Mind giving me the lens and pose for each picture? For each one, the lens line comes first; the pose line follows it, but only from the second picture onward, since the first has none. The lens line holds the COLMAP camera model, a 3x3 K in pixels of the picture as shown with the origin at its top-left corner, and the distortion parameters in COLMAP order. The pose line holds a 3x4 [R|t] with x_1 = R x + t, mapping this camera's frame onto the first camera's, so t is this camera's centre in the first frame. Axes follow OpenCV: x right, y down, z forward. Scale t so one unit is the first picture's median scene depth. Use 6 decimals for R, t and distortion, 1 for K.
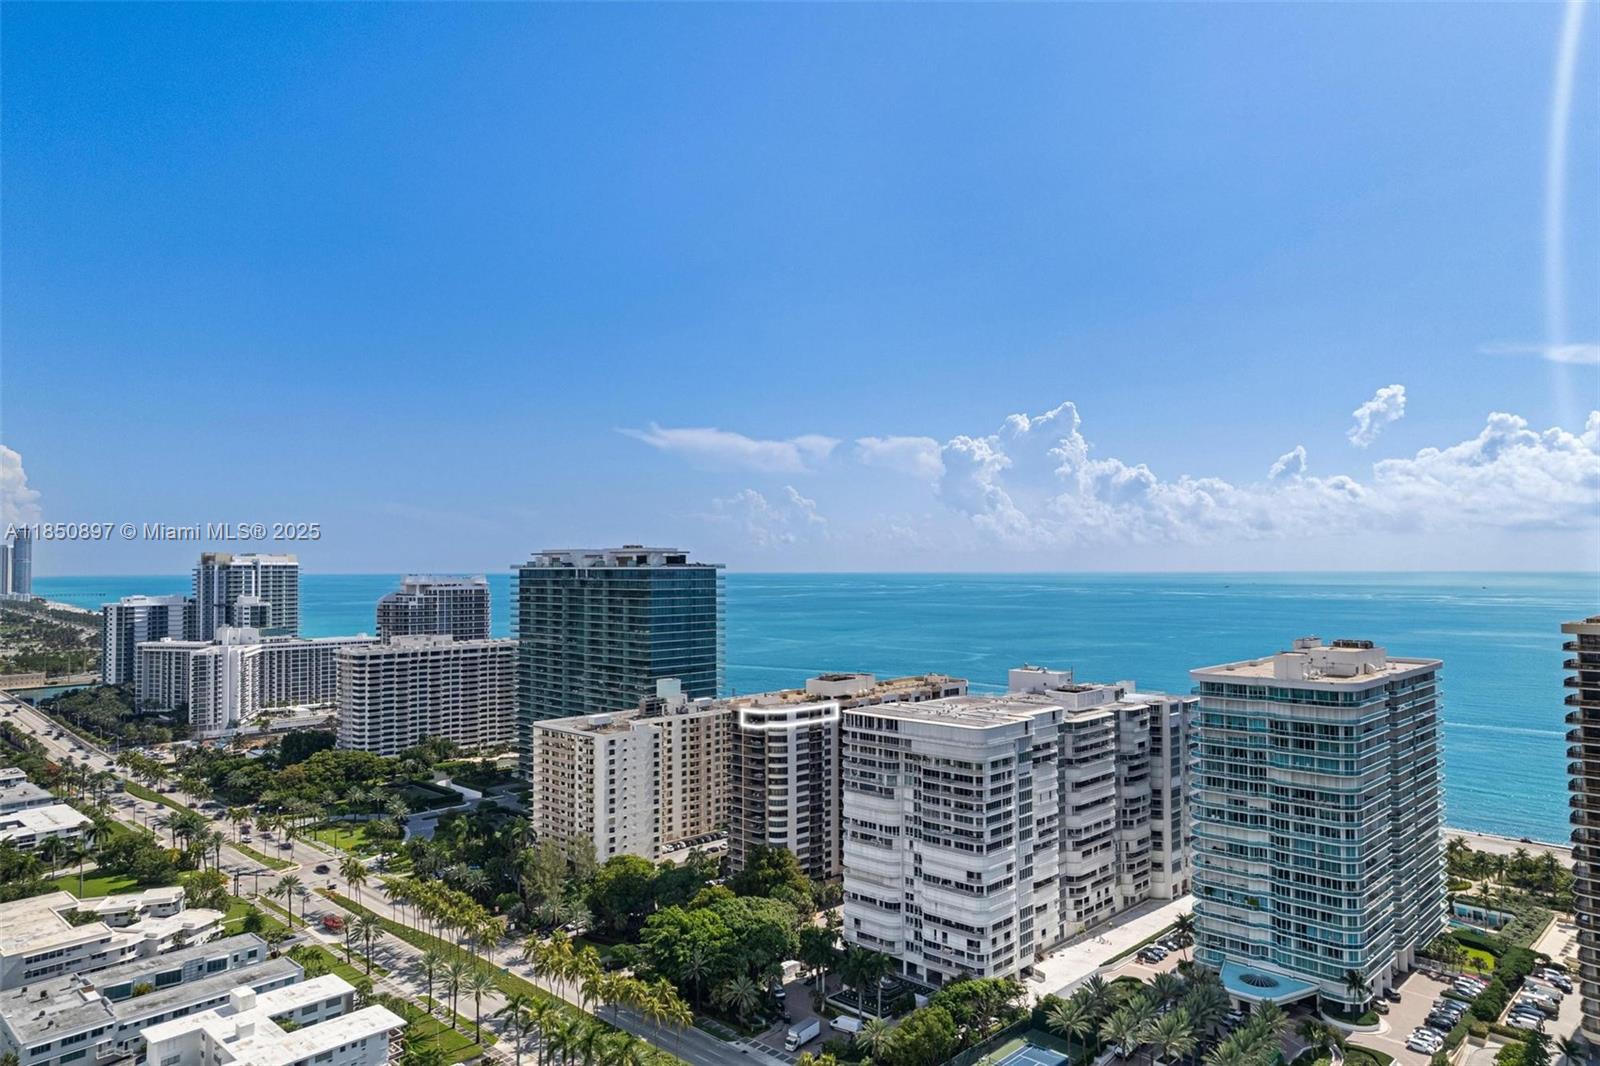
lens RADIAL K [[1030.2, 0, 800.0], [0, 1030.2, 533.0], [0, 0, 1]] dist [0.009598, 0.003343]
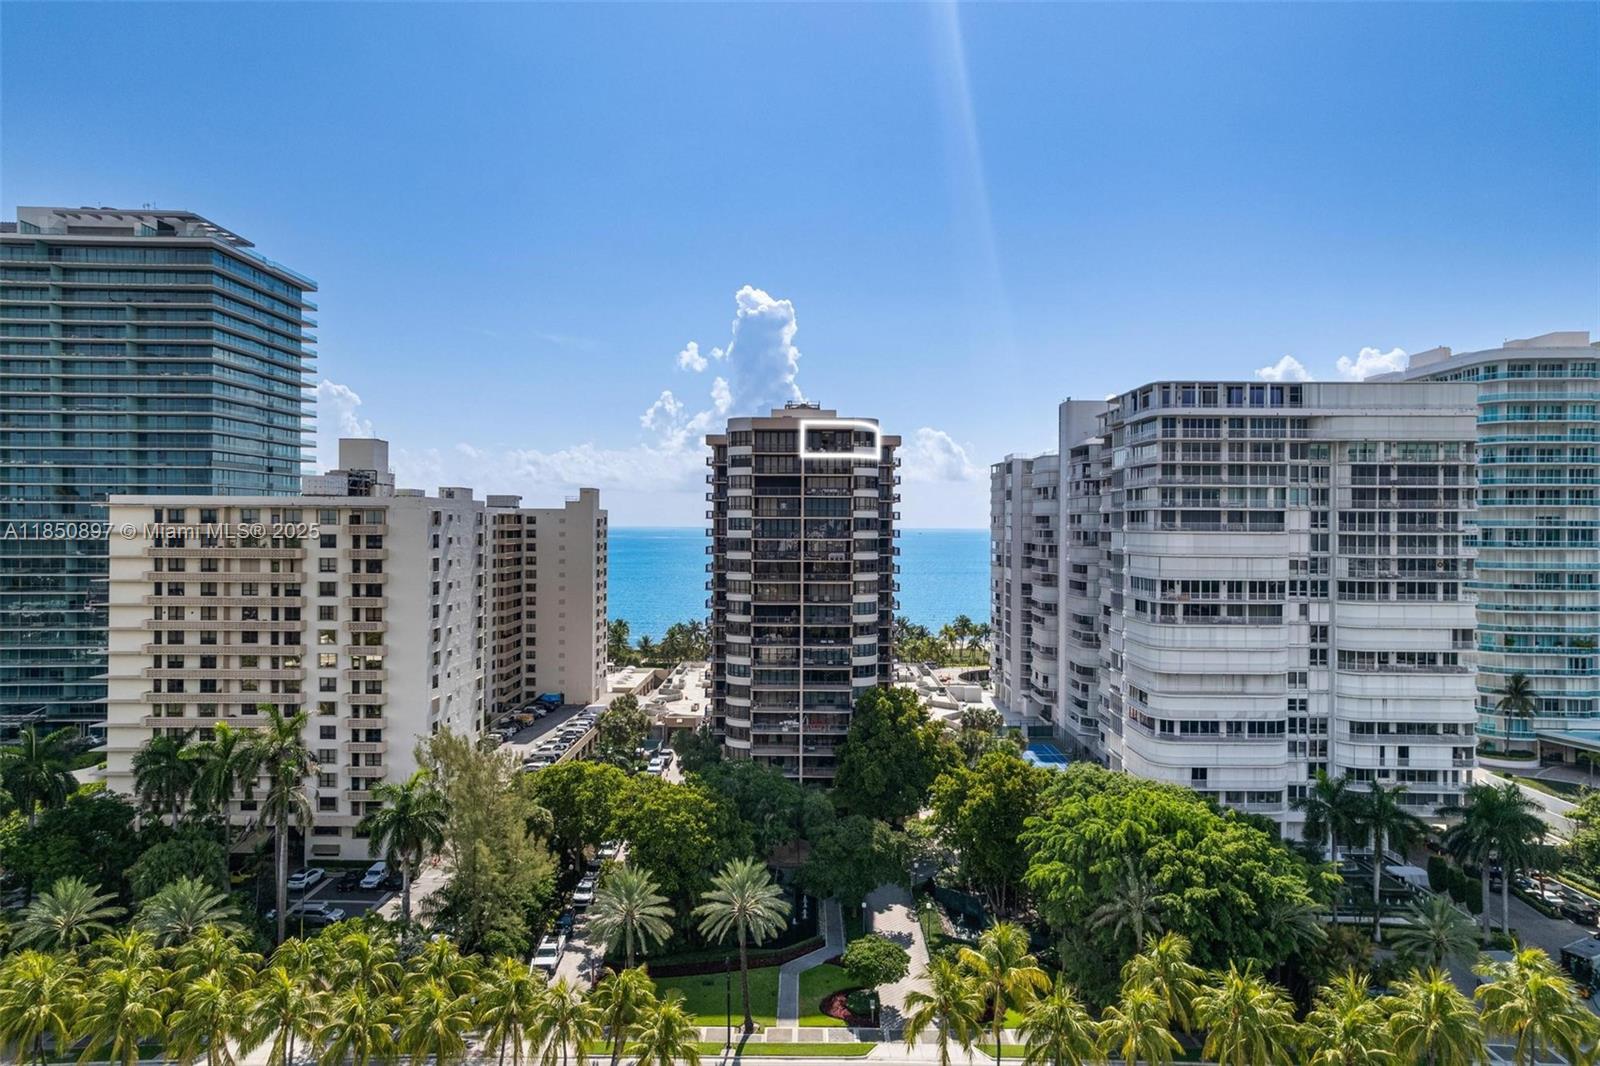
lens RADIAL K [[1030.2, 0, 800.0], [0, 1030.2, 533.0], [0, 0, 1]] dist [0.009598, 0.003343]
pose [[0.726793, 0.000649, 0.686857, -0.465916], [-0.030093, 0.999069, 0.030900, 0.250664], [-0.686197, -0.043127, 0.726136, 0.782780]]
